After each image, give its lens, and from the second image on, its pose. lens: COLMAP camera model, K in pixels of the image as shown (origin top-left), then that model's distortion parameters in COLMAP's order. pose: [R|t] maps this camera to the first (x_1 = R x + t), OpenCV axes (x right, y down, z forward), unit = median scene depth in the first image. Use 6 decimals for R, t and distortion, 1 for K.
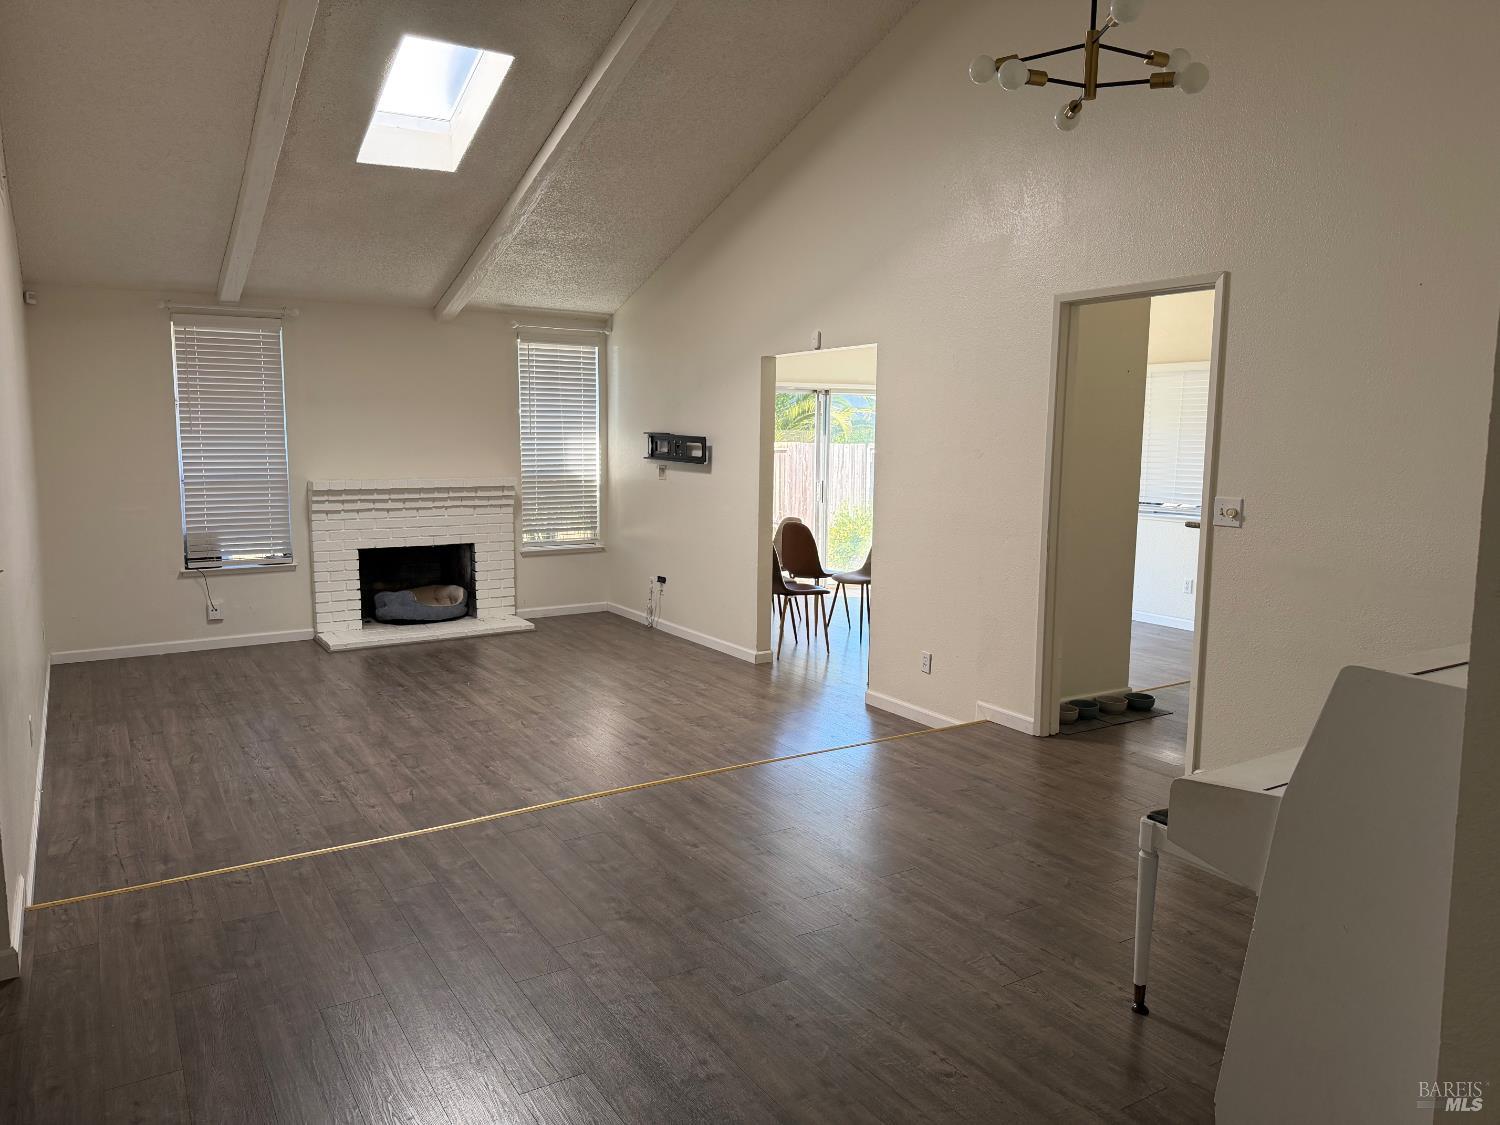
lens RADIAL K [[1057.4, 0, 750.0], [0, 1057.4, 562.5], [0, 0, 1]] dist [0.093161, -0.121405]
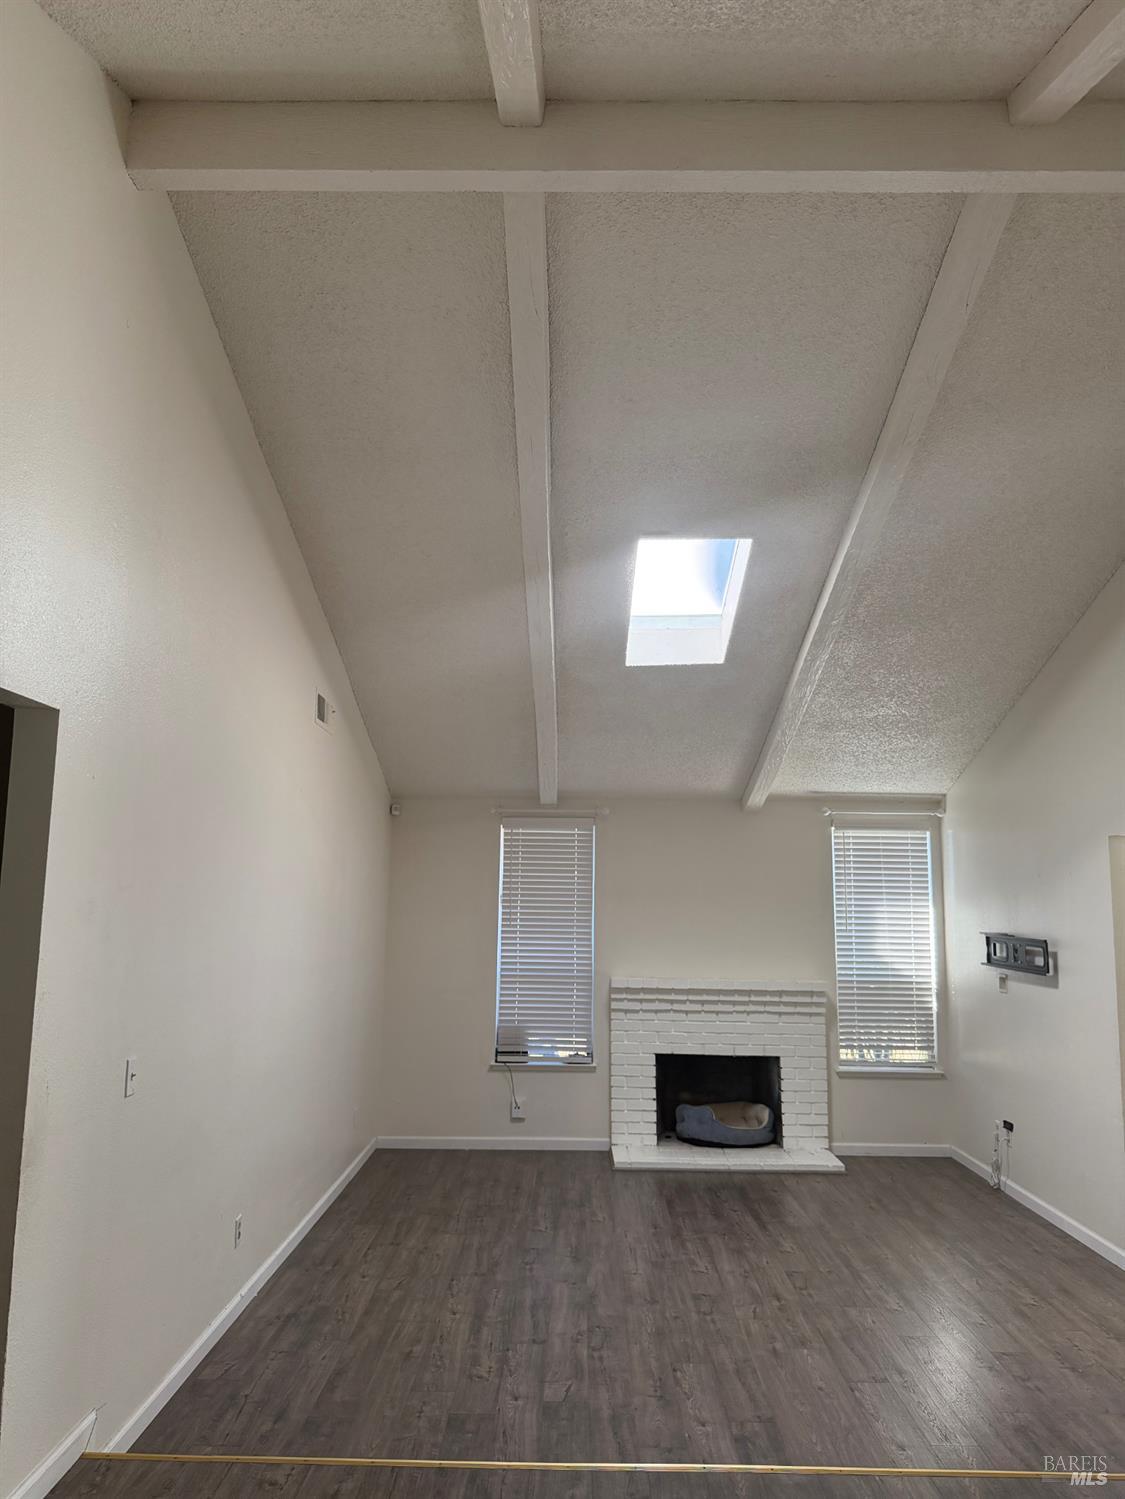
lens RADIAL K [[1056.6, 0, 555.7], [0, 1056.6, 735.2], [0, 0, 1]] dist [0.093161, -0.121405]
pose [[0.835844, -0.086031, -0.542184, 0.094381], [-0.075916, 0.960041, -0.269367, -0.022805], [0.543693, 0.266310, 0.795913, 0.132355]]
